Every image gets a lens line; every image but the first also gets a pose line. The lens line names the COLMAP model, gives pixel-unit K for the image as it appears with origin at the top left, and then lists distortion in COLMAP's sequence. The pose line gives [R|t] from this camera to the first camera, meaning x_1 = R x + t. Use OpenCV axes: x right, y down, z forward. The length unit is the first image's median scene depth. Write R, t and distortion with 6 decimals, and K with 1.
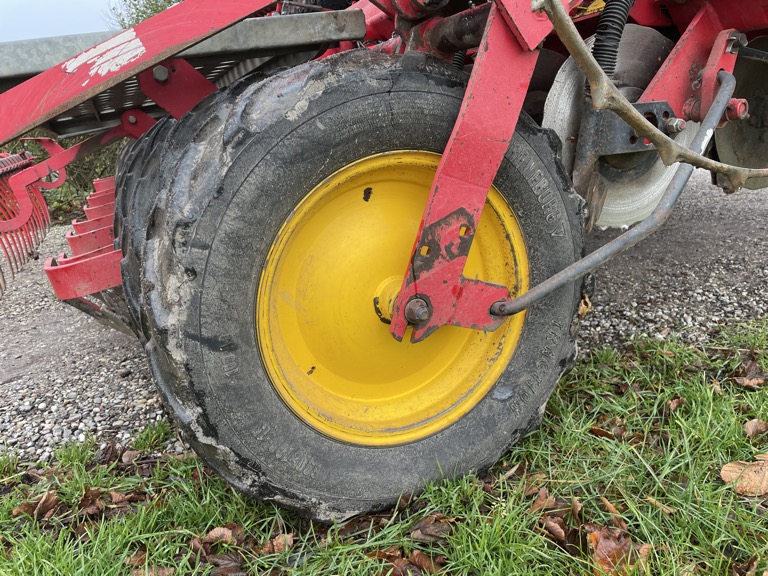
lens RADIAL K [[580.4, 0, 378.7], [0, 580.4, 284.3], [0, 0, 1]] dist [0.087556, -0.113057]
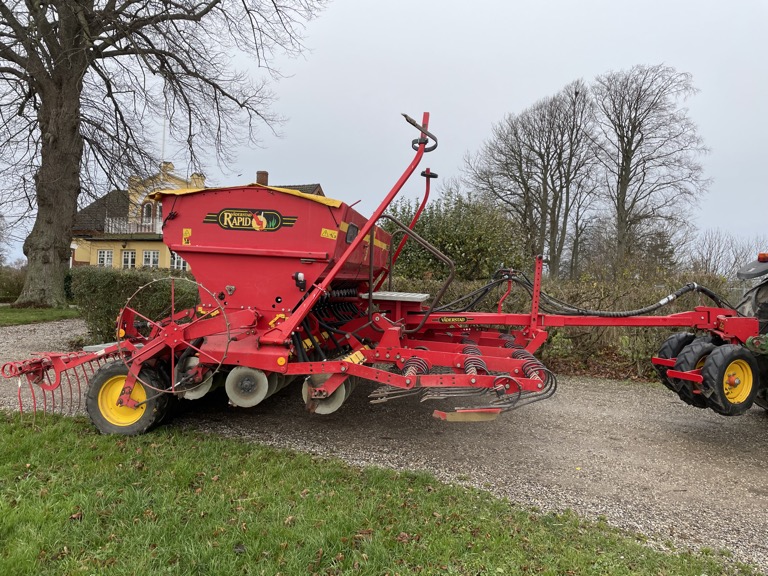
lens RADIAL K [[580.4, 0, 397.2], [0, 580.4, 280.4], [0, 0, 1]] dist [0.087556, -0.113057]
pose [[0.863558, 0.133112, -0.486363, 5.320671], [-0.248160, 0.951827, -0.180114, -0.758863], [0.438958, 0.276235, 0.854991, -3.298302]]
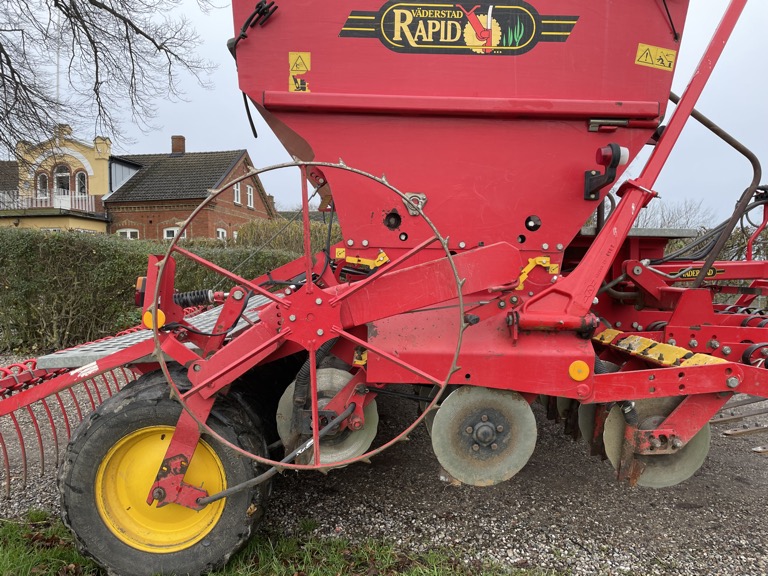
lens RADIAL K [[580.4, 0, 387.1], [0, 580.4, 287.4], [0, 0, 1]] dist [0.087556, -0.113057]
pose [[0.925022, 0.119421, -0.360657, 1.669084], [-0.188902, 0.968221, -0.163902, -0.542968], [0.329622, 0.219742, 0.918184, -1.063291]]
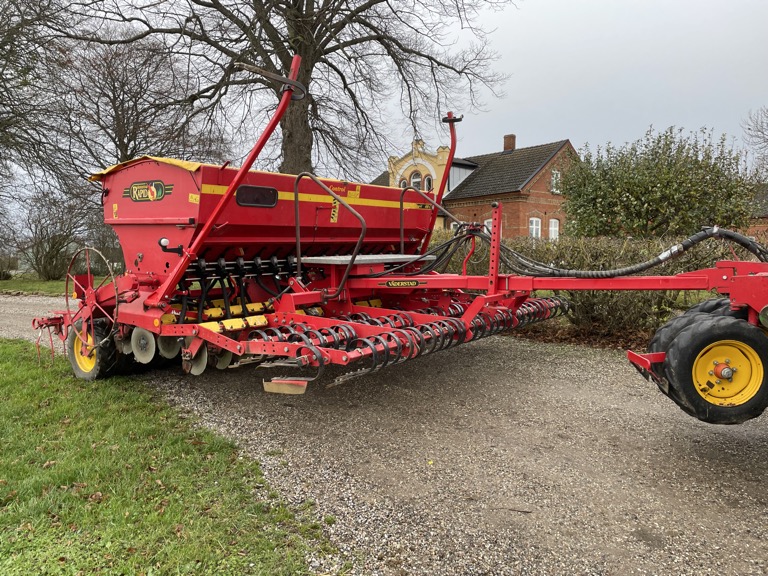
lens RADIAL K [[580.4, 0, 383.6], [0, 580.4, 281.8], [0, 0, 1]] dist [0.087556, -0.113057]
pose [[0.500884, 0.155466, -0.851437, 8.053468], [-0.268898, 0.963007, 0.017650, -1.935315], [0.822684, 0.220110, 0.524159, 0.037019]]
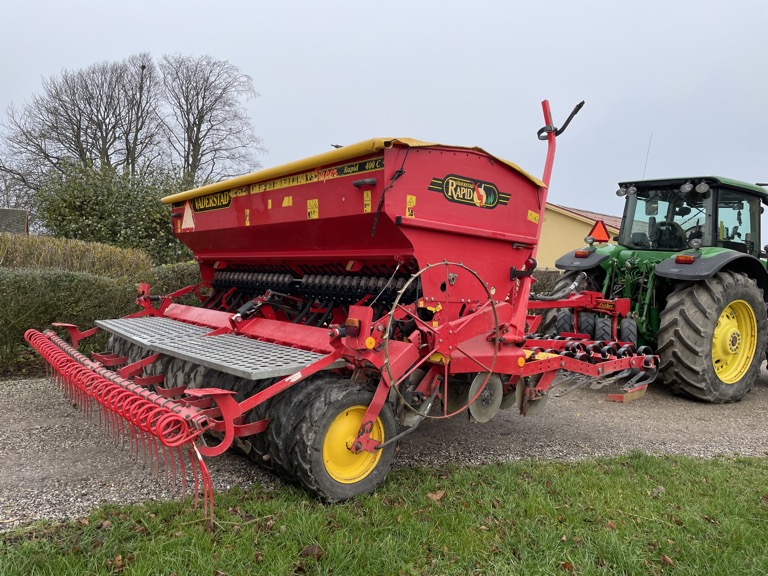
lens RADIAL K [[580.4, 0, 387.6], [0, 580.4, 278.2], [0, 0, 1]] dist [0.087556, -0.113057]
pose [[0.953202, 0.144647, 0.265486, -0.976293], [-0.064520, 0.955218, -0.288785, 0.091304], [-0.295369, 0.258141, 0.919848, -3.067091]]
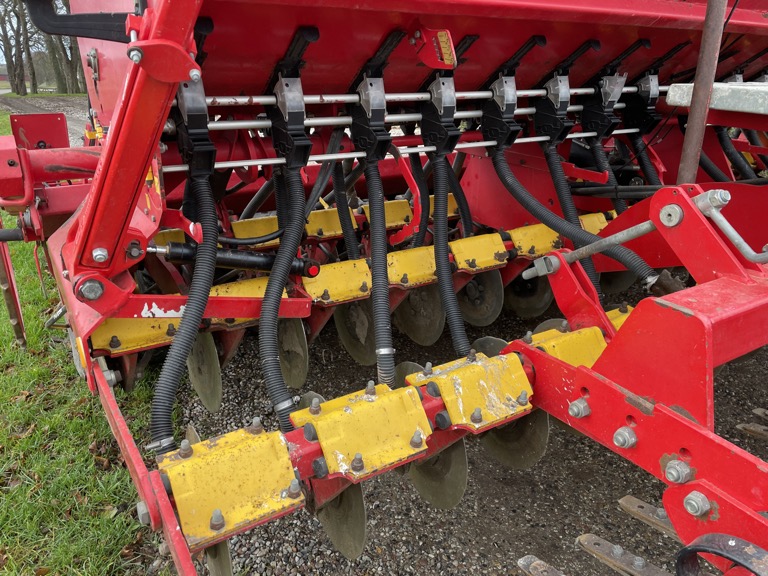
lens RADIAL K [[580.4, 0, 388.9], [0, 580.4, 291.9], [0, 0, 1]] dist [0.087556, -0.113057]
pose [[0.160496, 0.455888, -0.875447, 2.964165], [-0.289936, 0.869591, 0.399685, -1.725145], [0.943492, 0.189676, 0.271745, 1.733246]]
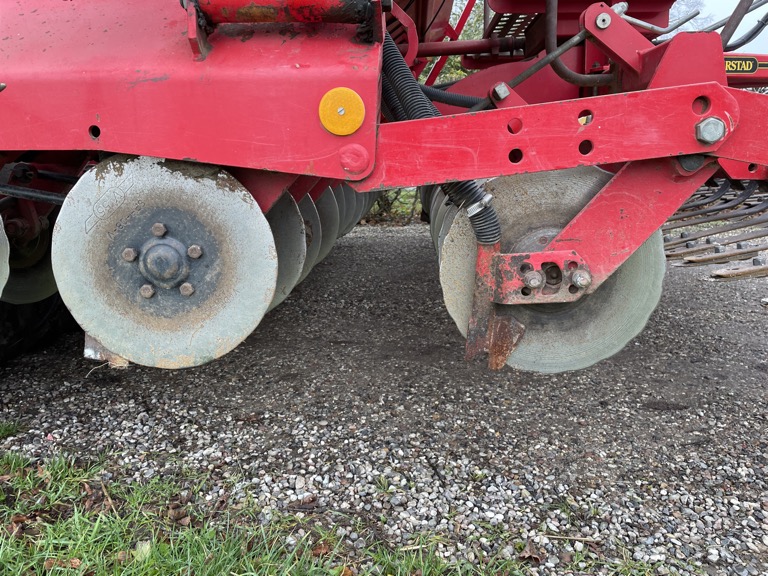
lens RADIAL K [[580.4, 0, 383.5], [0, 580.4, 279.9], [0, 0, 1]] dist [0.087556, -0.113057]
pose [[0.891963, 0.167387, -0.419980, 2.115391], [-0.182326, 0.983227, 0.004647, -0.480003], [0.413714, 0.072429, 0.907521, 0.553716]]
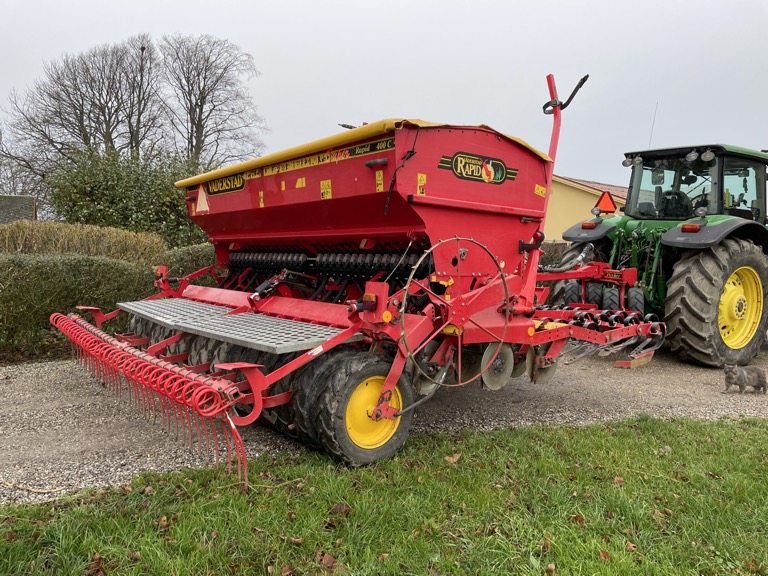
lens RADIAL K [[580.4, 0, 388.5], [0, 580.4, 276.2], [0, 0, 1]] dist [0.087556, -0.113057]
pose [[0.959339, 0.109150, 0.260297, -1.078569], [-0.041292, 0.966554, -0.253118, 0.150364], [-0.279218, 0.232077, 0.931760, -3.224227]]
